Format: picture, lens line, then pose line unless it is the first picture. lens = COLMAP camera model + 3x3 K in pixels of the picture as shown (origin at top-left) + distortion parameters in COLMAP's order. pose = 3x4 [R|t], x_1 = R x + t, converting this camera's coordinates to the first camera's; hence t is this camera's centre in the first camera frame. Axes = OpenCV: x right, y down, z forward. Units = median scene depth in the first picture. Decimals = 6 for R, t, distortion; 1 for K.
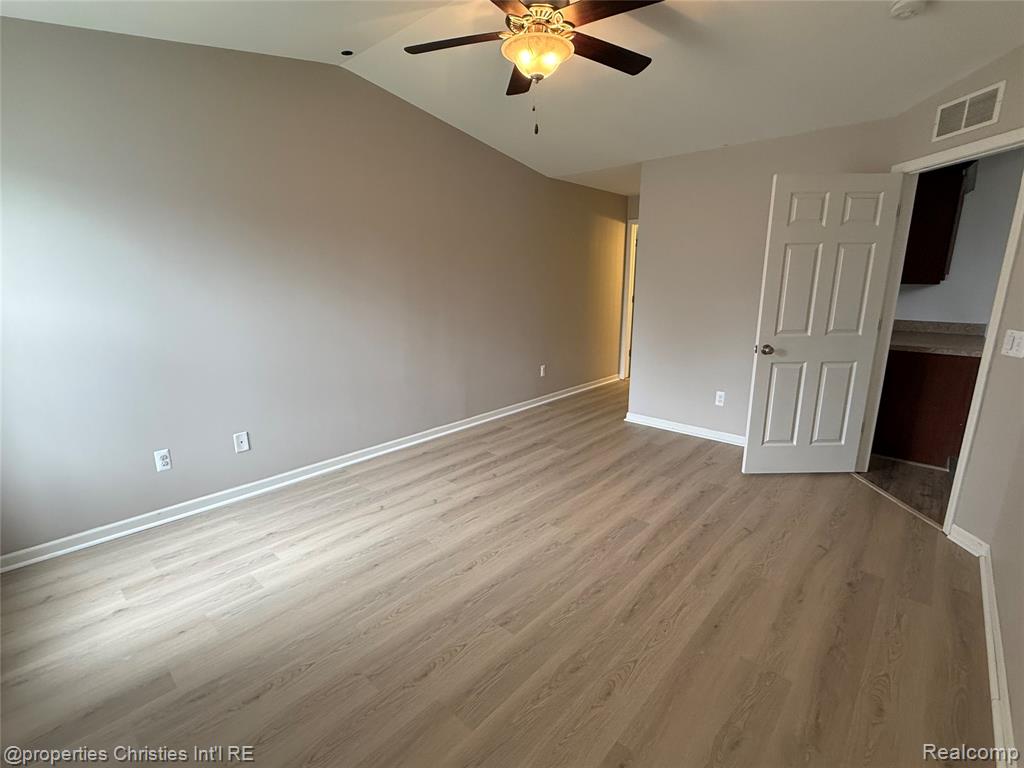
lens RADIAL K [[476.7, 0, 511.2], [0, 476.7, 385.6], [0, 0, 1]] dist [0.000196, -0.000877]
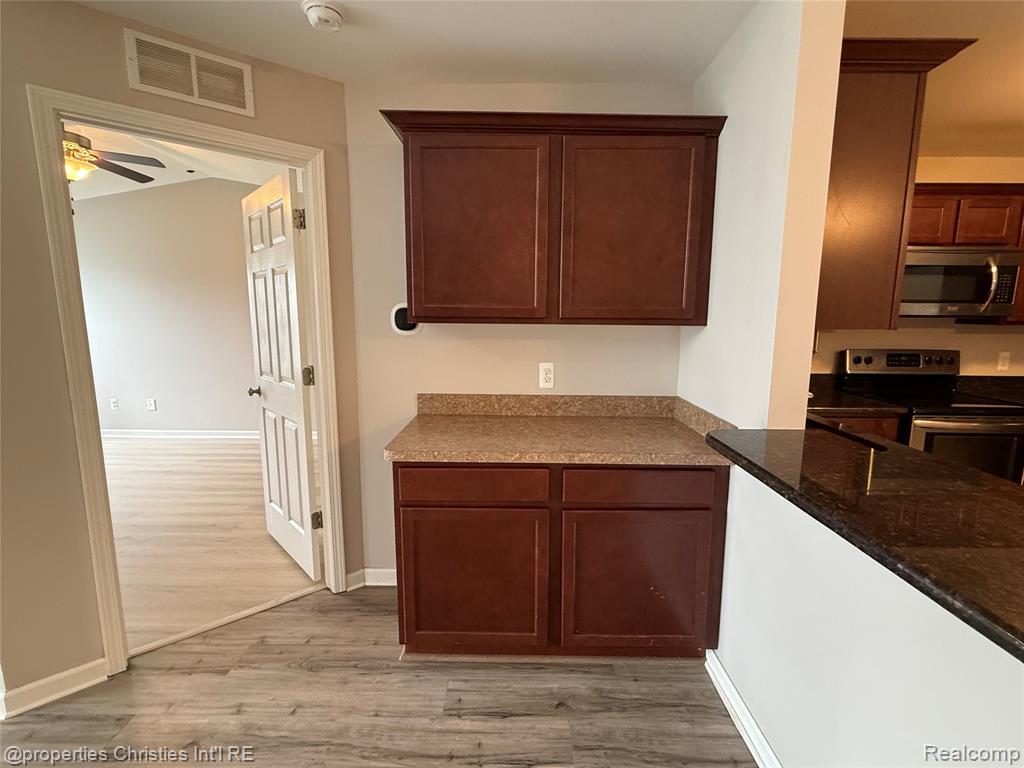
lens RADIAL K [[476.7, 0, 511.2], [0, 476.7, 385.6], [0, 0, 1]] dist [0.000196, -0.000877]
pose [[0.665011, 0.118246, -0.737413, 1.587763], [-0.178585, 0.983919, -0.003276, -0.178895], [0.725168, 0.133869, 0.675434, 0.777010]]
